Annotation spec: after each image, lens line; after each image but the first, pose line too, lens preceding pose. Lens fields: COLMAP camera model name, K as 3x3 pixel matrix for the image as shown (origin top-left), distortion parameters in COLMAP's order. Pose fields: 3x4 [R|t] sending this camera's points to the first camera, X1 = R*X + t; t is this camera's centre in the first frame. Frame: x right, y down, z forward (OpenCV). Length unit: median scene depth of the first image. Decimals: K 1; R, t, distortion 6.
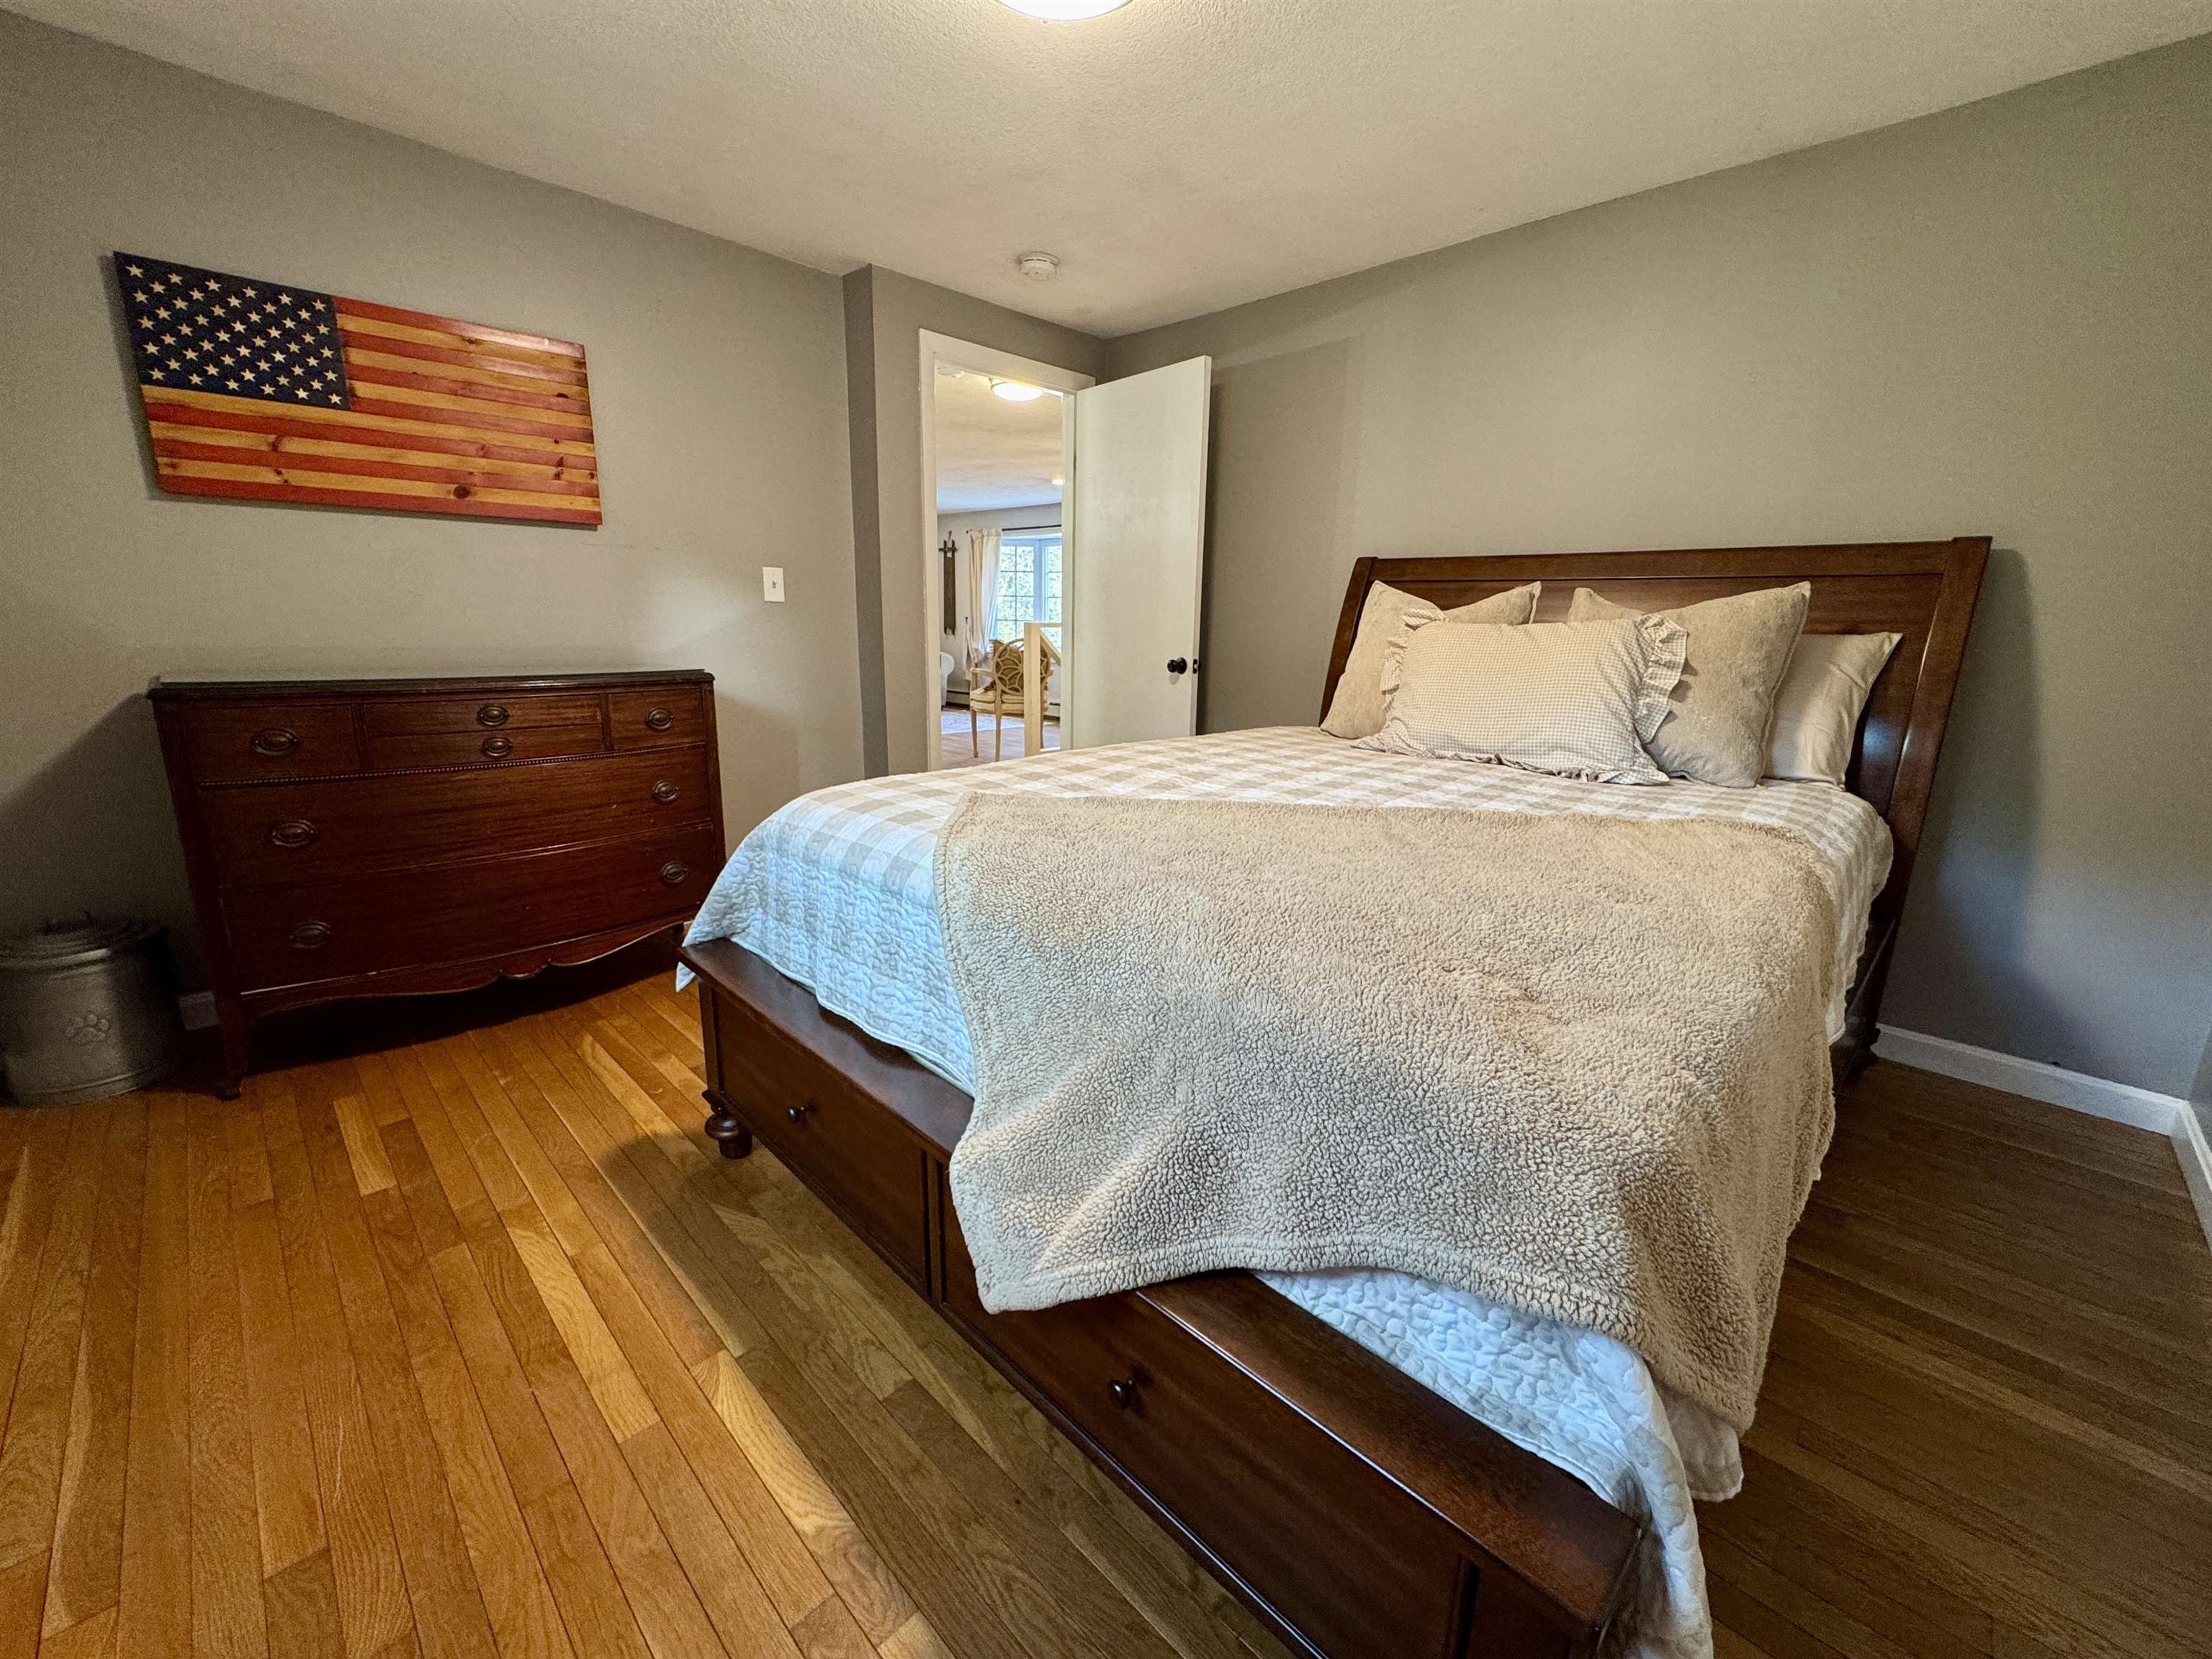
lens RADIAL K [[893.4, 0, 1105.3], [0, 893.4, 823.4], [0, 0, 1]] dist [-0.005861, 0.000897]
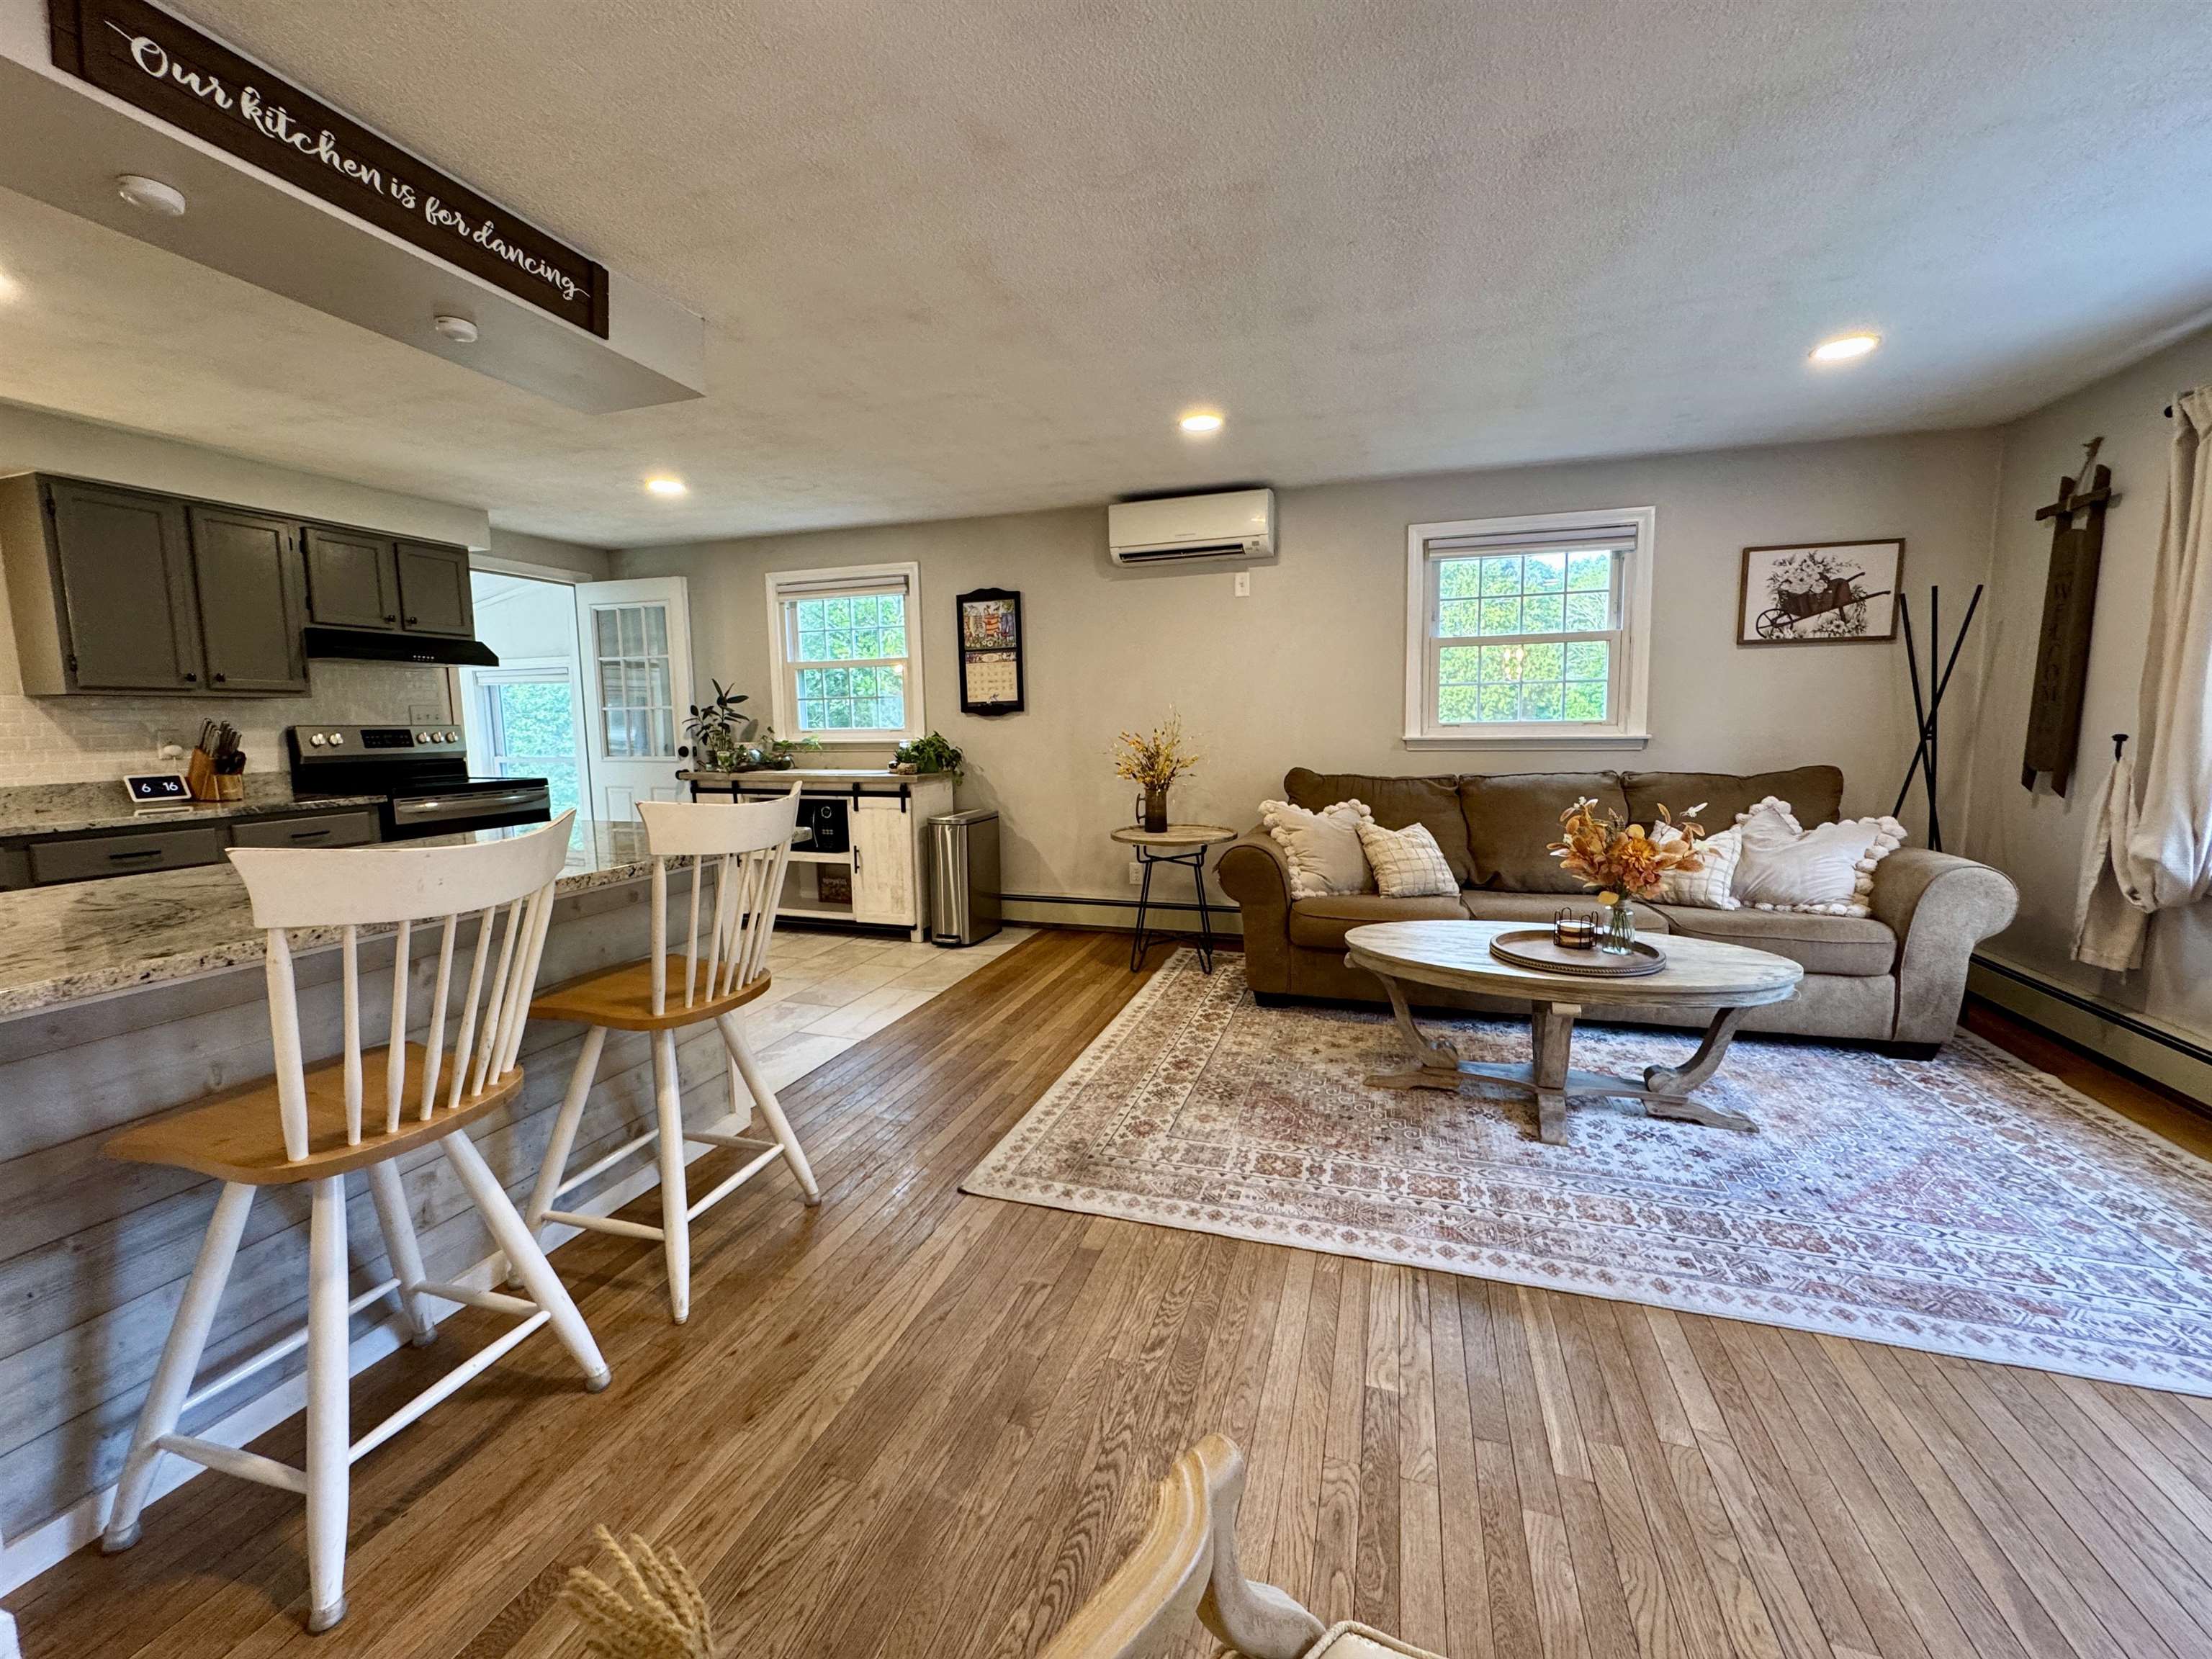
lens RADIAL K [[885.7, 0, 1108.9], [0, 885.7, 824.6], [0, 0, 1]] dist [-0.003709, 0.000489]
pose [[0.447379, 0.078326, -0.890908, -0.054775], [-0.183371, 0.983028, -0.005657, -0.149204], [0.875344, 0.165897, 0.454149, 0.626777]]
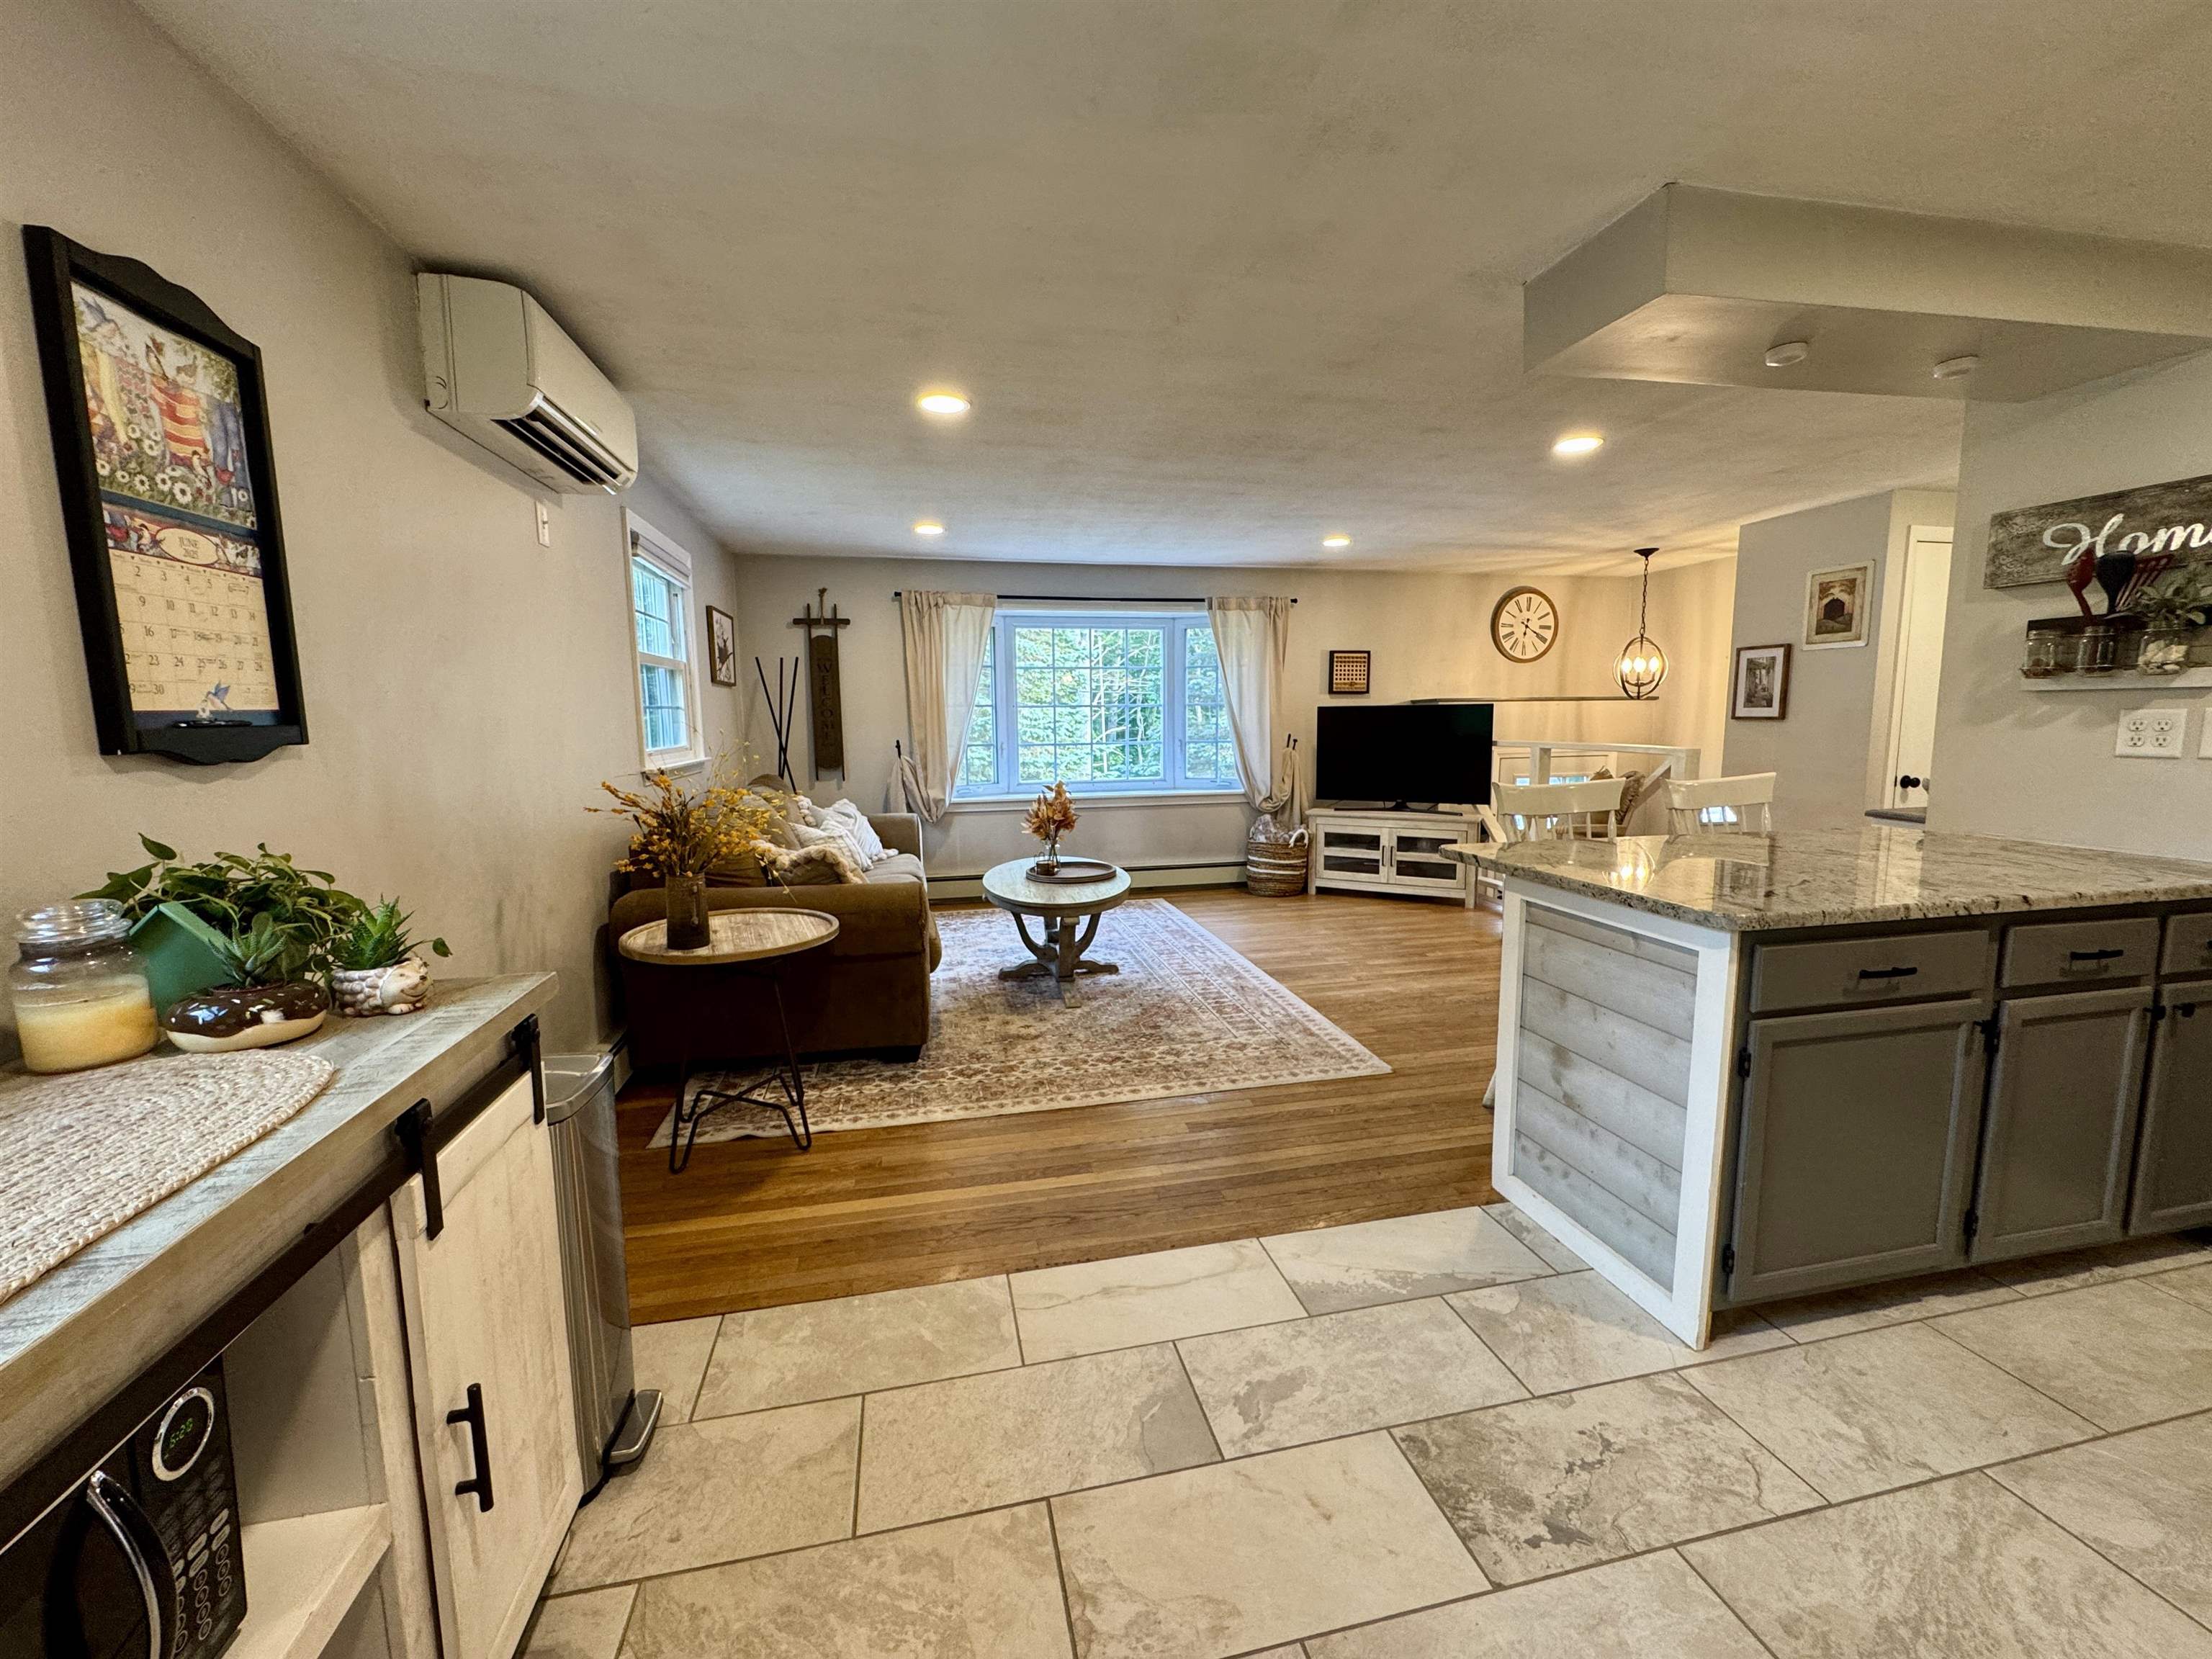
lens RADIAL K [[893.4, 0, 1105.3], [0, 893.4, 823.4], [0, 0, 1]] dist [-0.005861, 0.000897]
pose [[0.546402, -0.128558, 0.827598, -0.548303], [0.216660, 0.976209, 0.008599, -0.162379], [-0.809014, 0.174609, 0.561256, 0.601744]]
